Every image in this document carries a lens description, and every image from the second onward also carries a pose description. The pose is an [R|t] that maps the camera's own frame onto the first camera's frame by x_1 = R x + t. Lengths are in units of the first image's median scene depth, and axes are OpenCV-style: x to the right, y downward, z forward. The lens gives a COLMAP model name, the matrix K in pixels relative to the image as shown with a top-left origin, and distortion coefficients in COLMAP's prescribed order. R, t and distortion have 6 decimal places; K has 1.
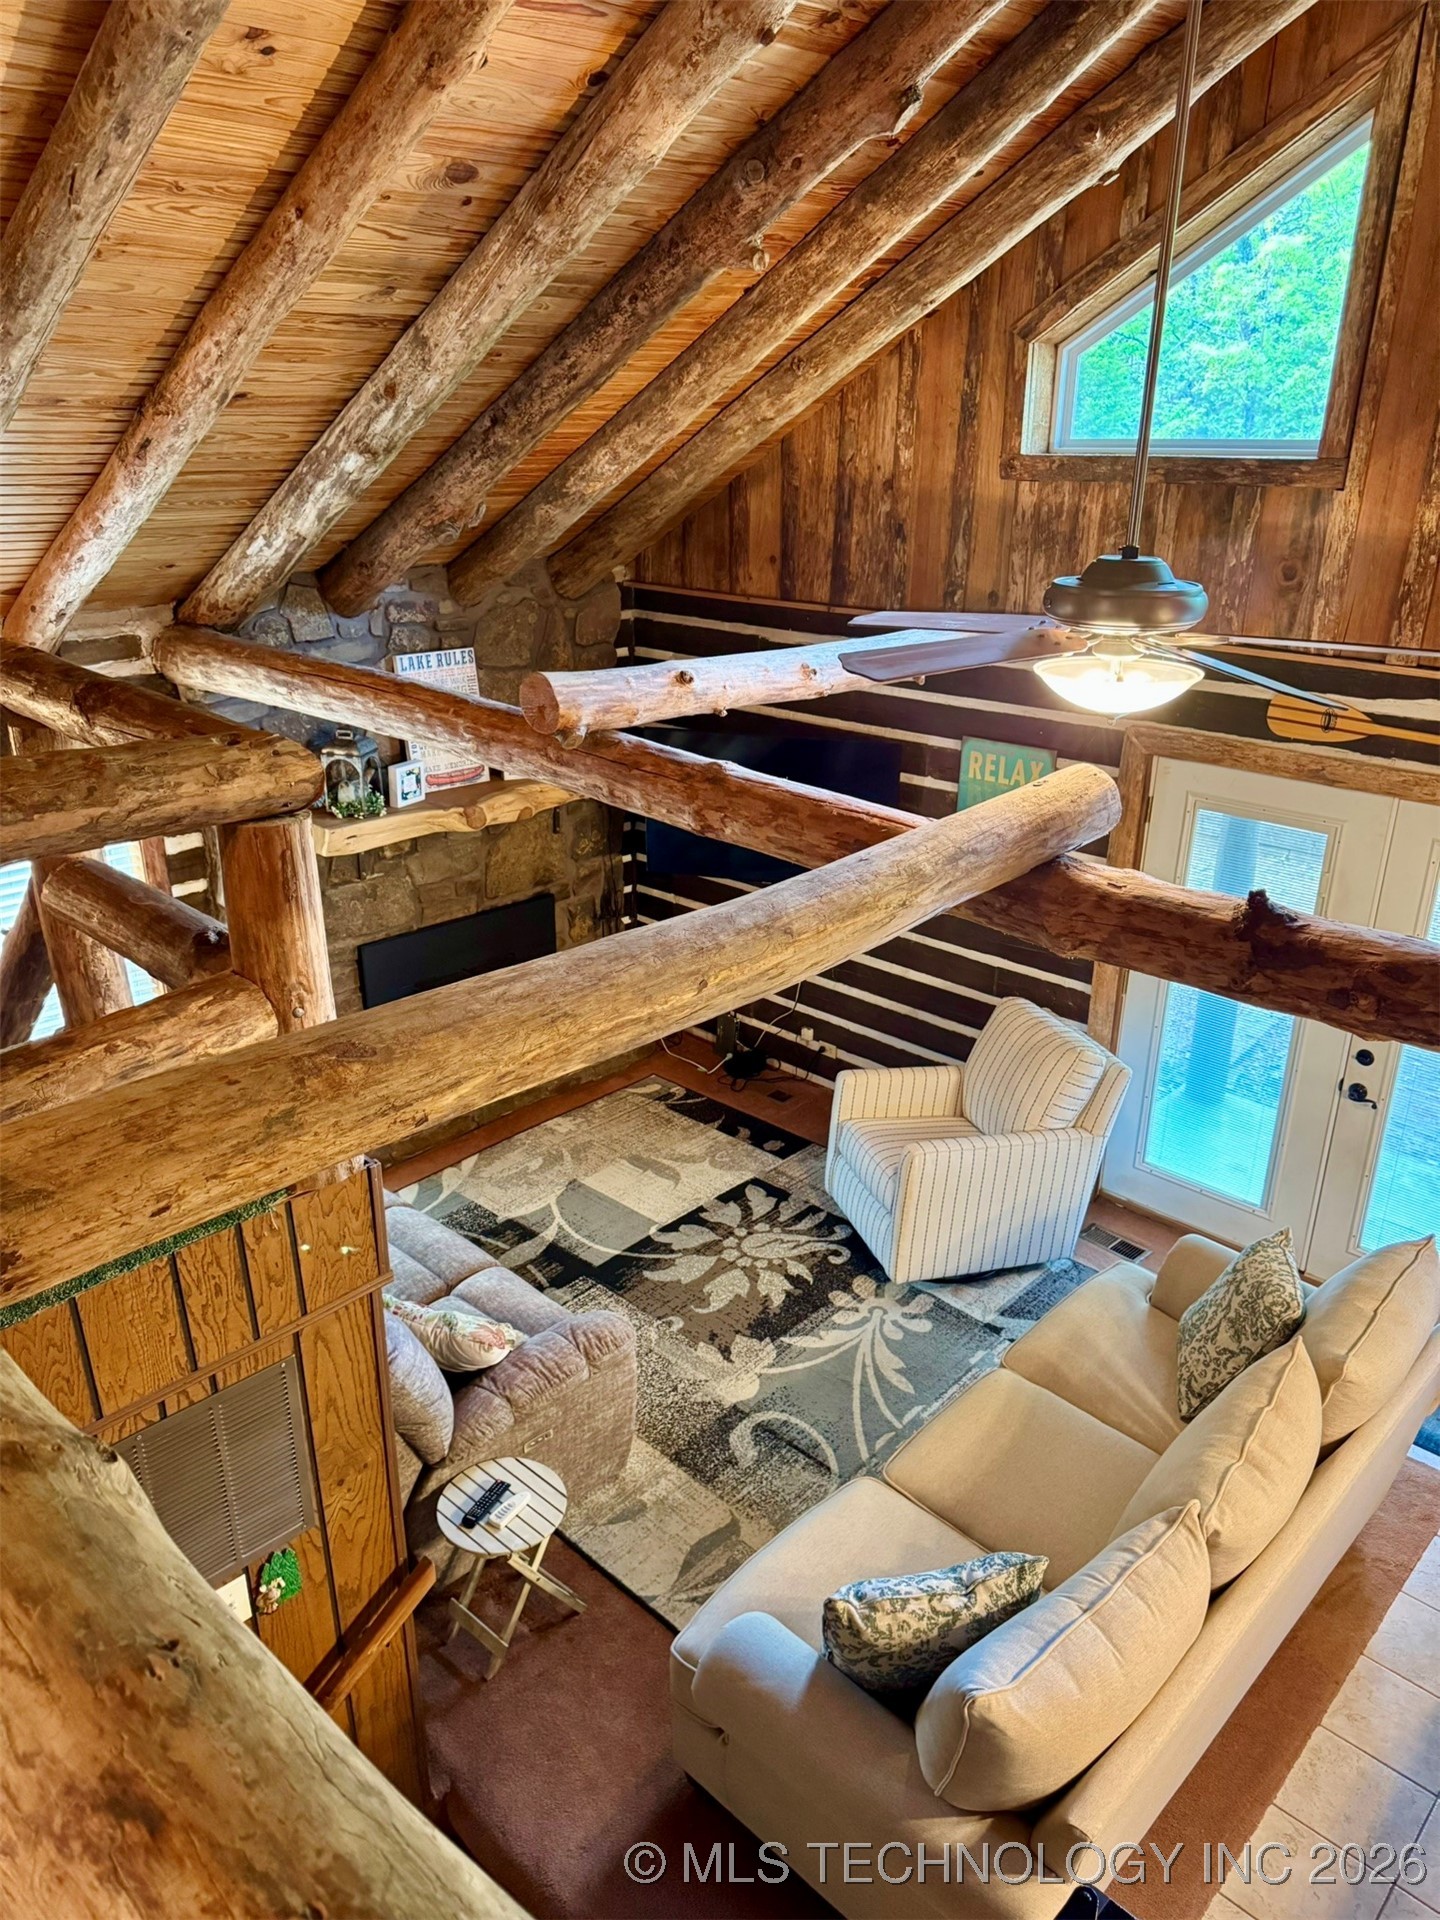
lens RADIAL K [[1342.3, 0, 720.0], [0, 1342.3, 960.0], [0, 0, 1]] dist [0.139421, -0.241853]
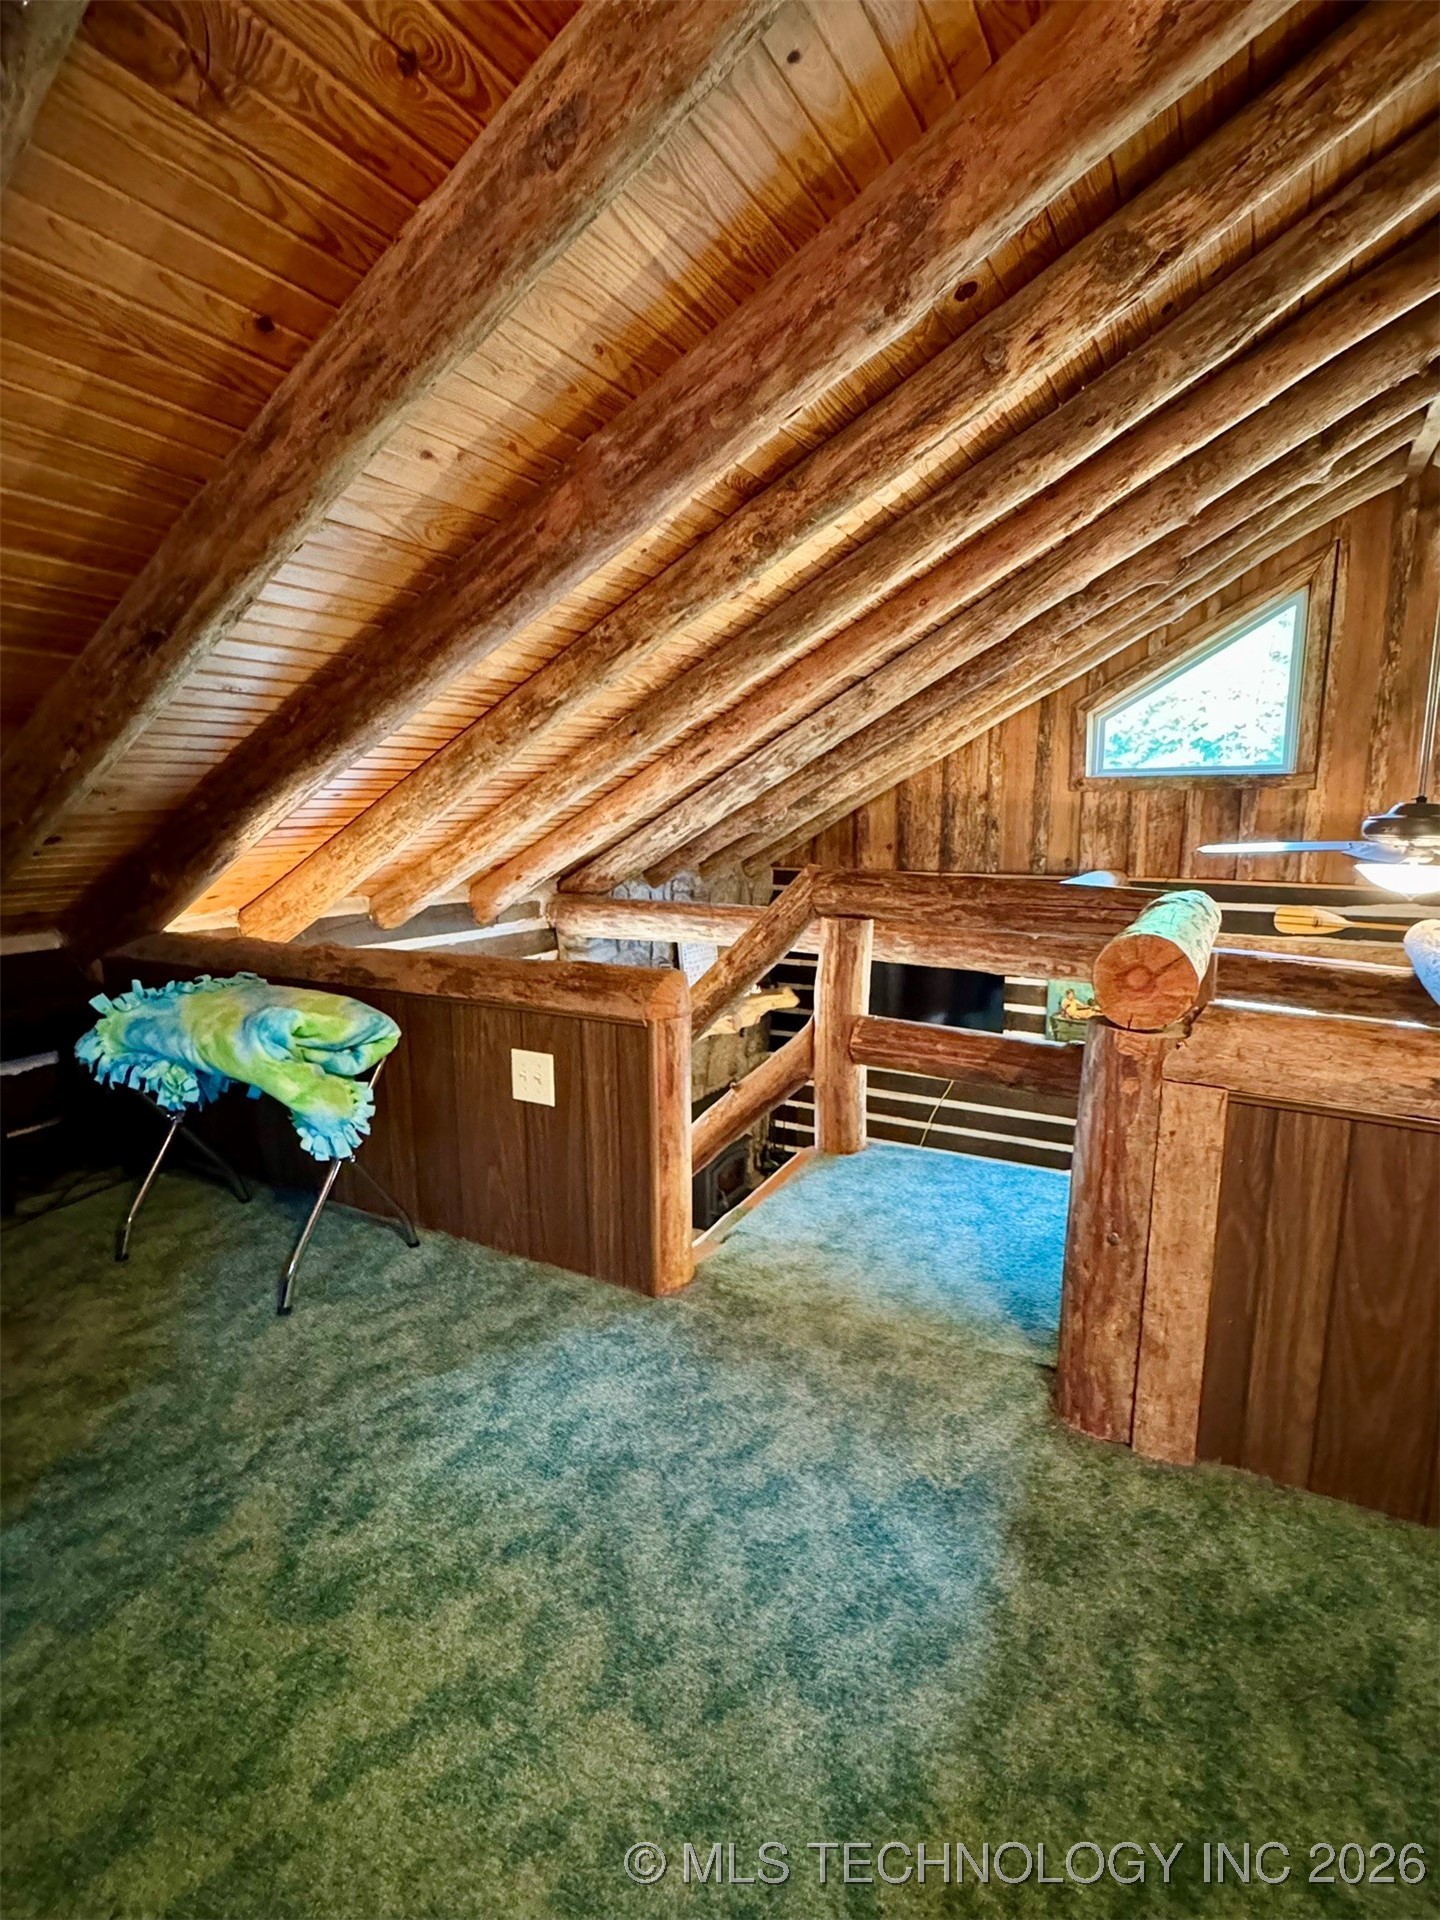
lens RADIAL K [[946.8, 0, 730.4], [0, 946.8, 956.2], [0, 0, 1]] dist [-0.001352, 0.000063]
pose [[0.967687, -0.046602, 0.247810, -0.469188], [0.098667, 0.974392, -0.202051, 0.026094], [-0.232048, 0.219972, 0.947505, 0.068876]]
